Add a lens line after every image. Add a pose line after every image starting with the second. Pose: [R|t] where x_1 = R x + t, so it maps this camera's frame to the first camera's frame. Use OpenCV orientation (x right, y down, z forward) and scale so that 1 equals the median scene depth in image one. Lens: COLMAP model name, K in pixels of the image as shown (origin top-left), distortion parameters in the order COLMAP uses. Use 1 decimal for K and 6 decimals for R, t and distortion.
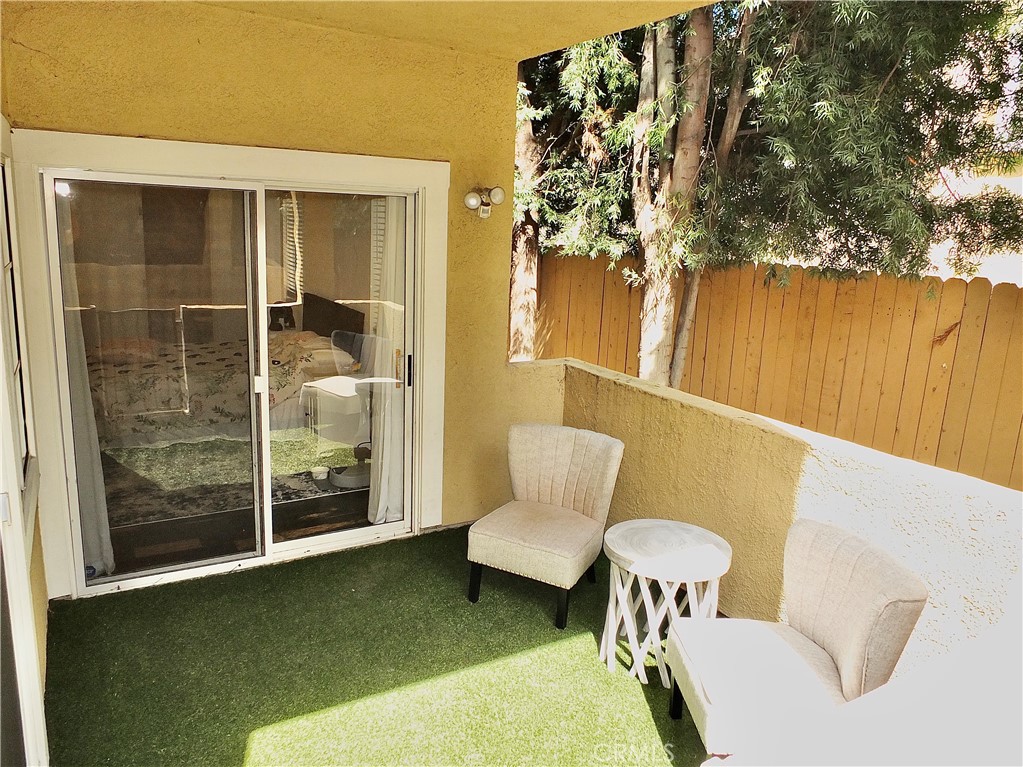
lens RADIAL K [[725.3, 0, 511.5], [0, 725.3, 383.5], [0, 0, 1]] dist [0.136148, -0.079619]
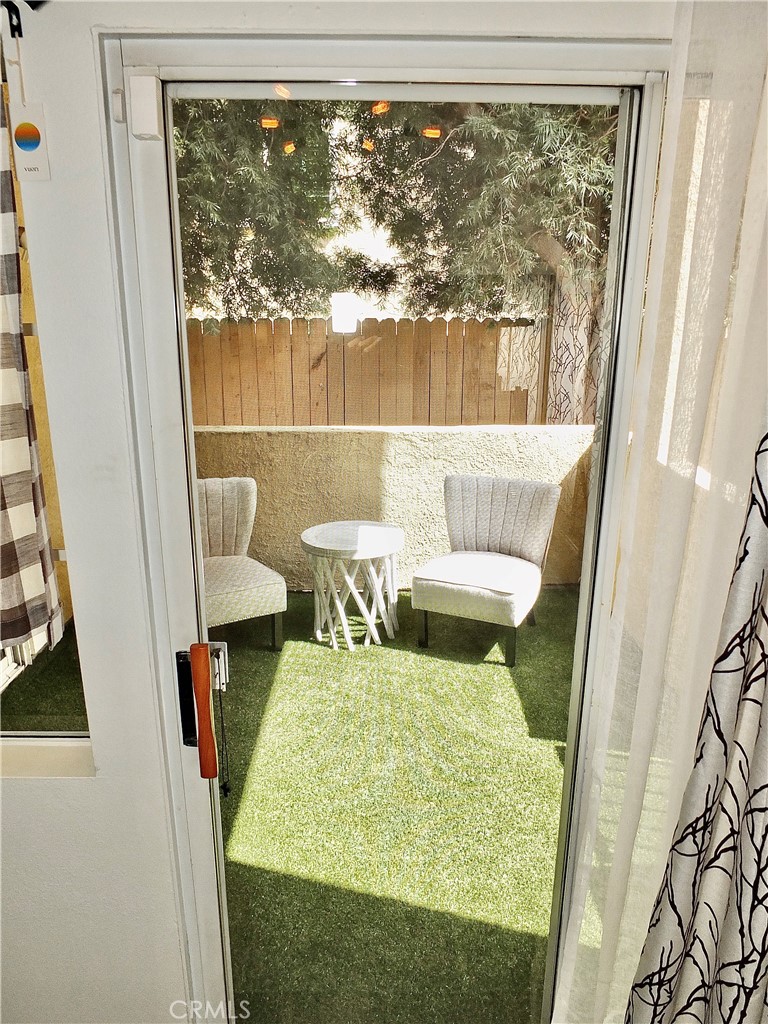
lens RADIAL K [[726.0, 0, 374.6], [0, 726.0, 522.9], [0, 0, 1]] dist [0.136148, -0.079619]
pose [[0.470447, -0.265494, 0.841542, -0.705092], [0.196162, 0.961269, 0.193606, -0.025338], [-0.860349, 0.073997, 0.504305, 0.319792]]
